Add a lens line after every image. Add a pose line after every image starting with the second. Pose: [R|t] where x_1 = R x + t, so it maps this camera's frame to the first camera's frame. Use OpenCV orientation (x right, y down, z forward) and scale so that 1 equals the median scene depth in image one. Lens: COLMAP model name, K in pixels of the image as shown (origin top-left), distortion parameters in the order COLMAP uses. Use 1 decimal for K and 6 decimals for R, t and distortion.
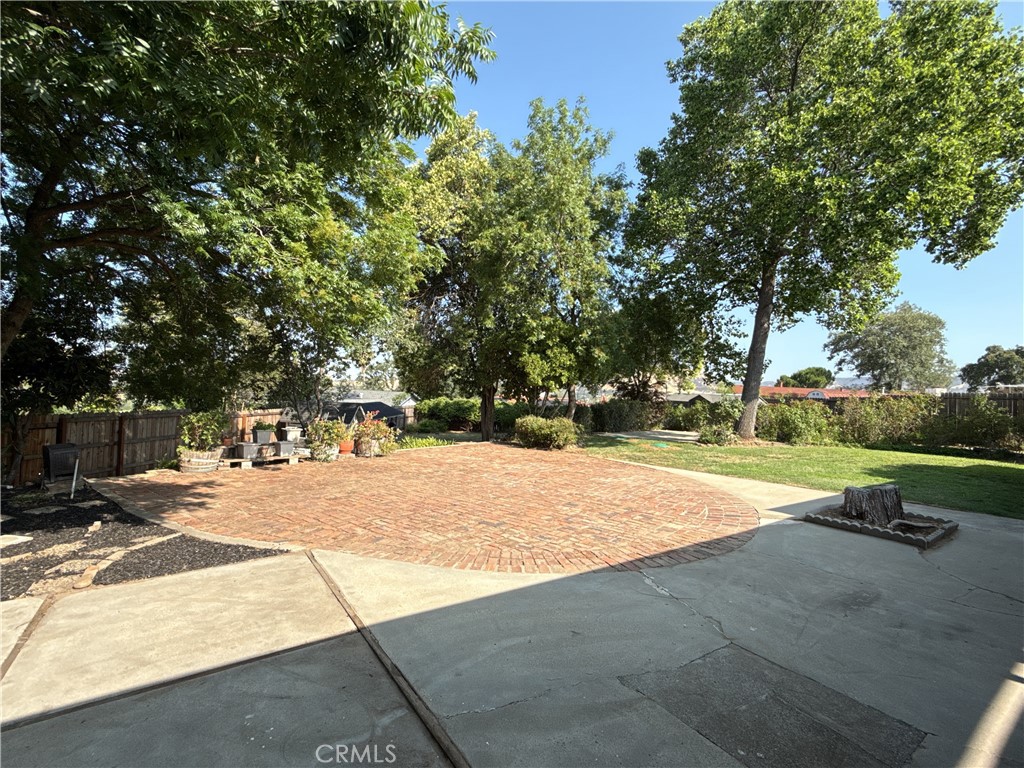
lens RADIAL K [[479.9, 0, 512.0], [0, 479.9, 384.0], [0, 0, 1]] dist [0.000542, 0.000238]
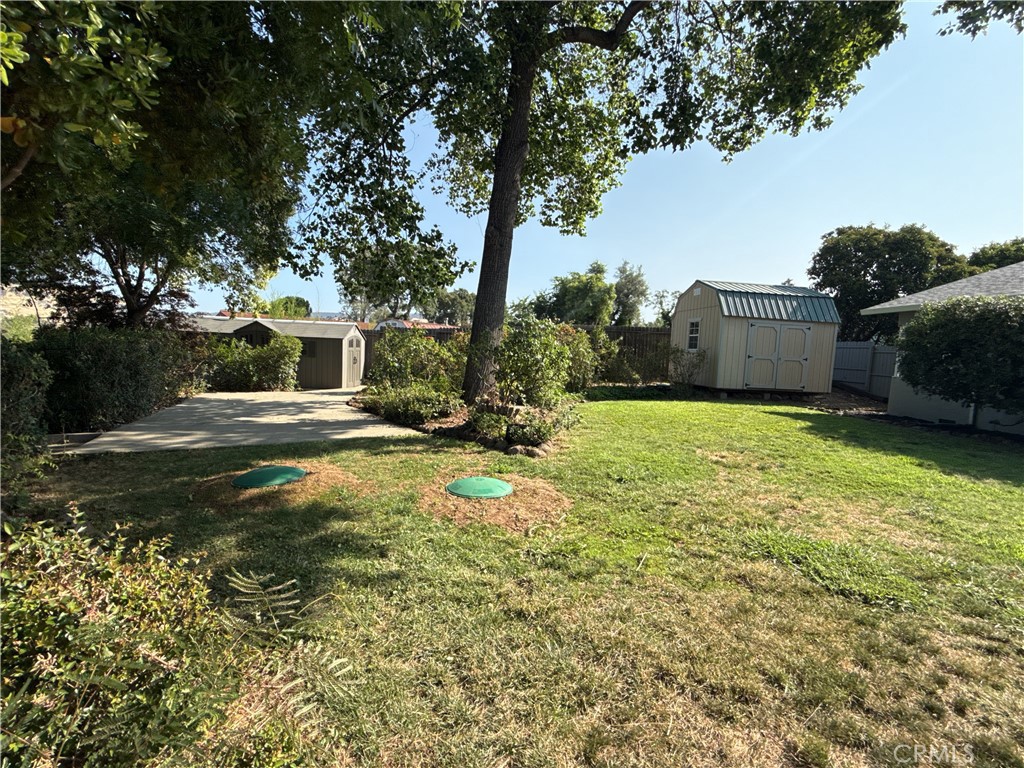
lens RADIAL K [[479.9, 0, 512.0], [0, 479.9, 384.0], [0, 0, 1]] dist [0.000542, 0.000238]
pose [[0.451440, -0.098846, 0.886810, 0.048708], [-0.029859, 0.991615, 0.125728, 0.029657], [-0.891802, -0.083238, 0.444703, 0.849261]]
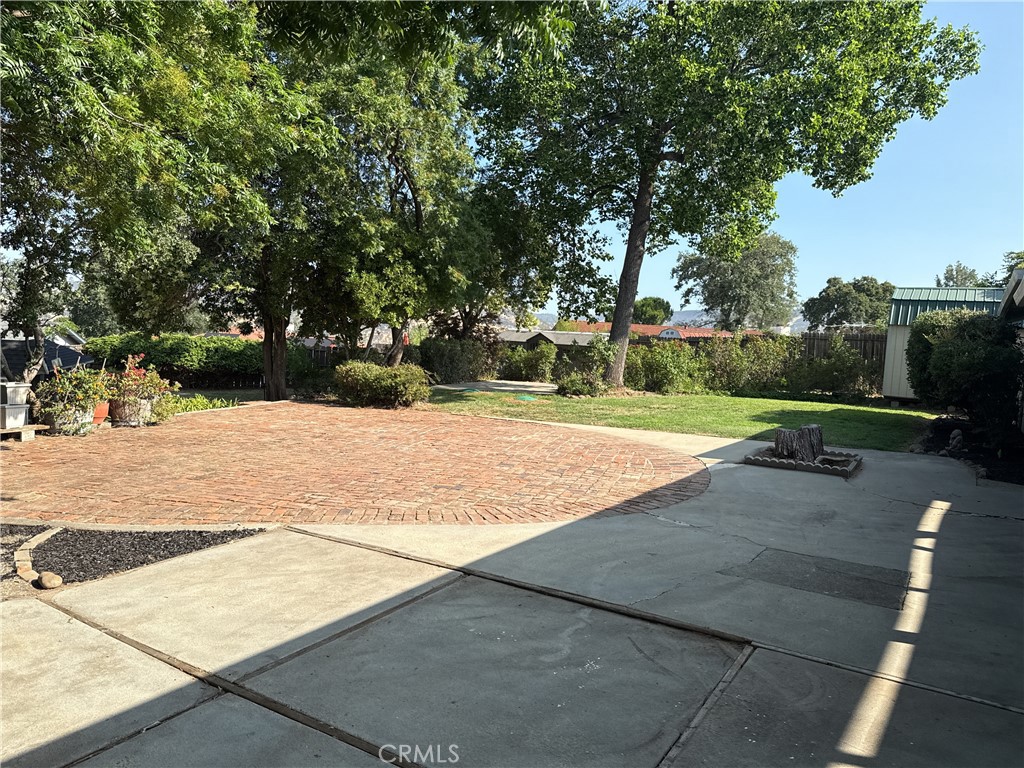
lens RADIAL K [[747.1, 0, 512.0], [0, 747.1, 384.0], [0, 0, 1]] dist [0.170131, -0.340142]
pose [[0.917265, -0.018152, 0.397863, -0.203676], [-0.019554, 0.995704, 0.090509, -0.004794], [-0.397796, -0.090801, 0.912969, -0.101237]]
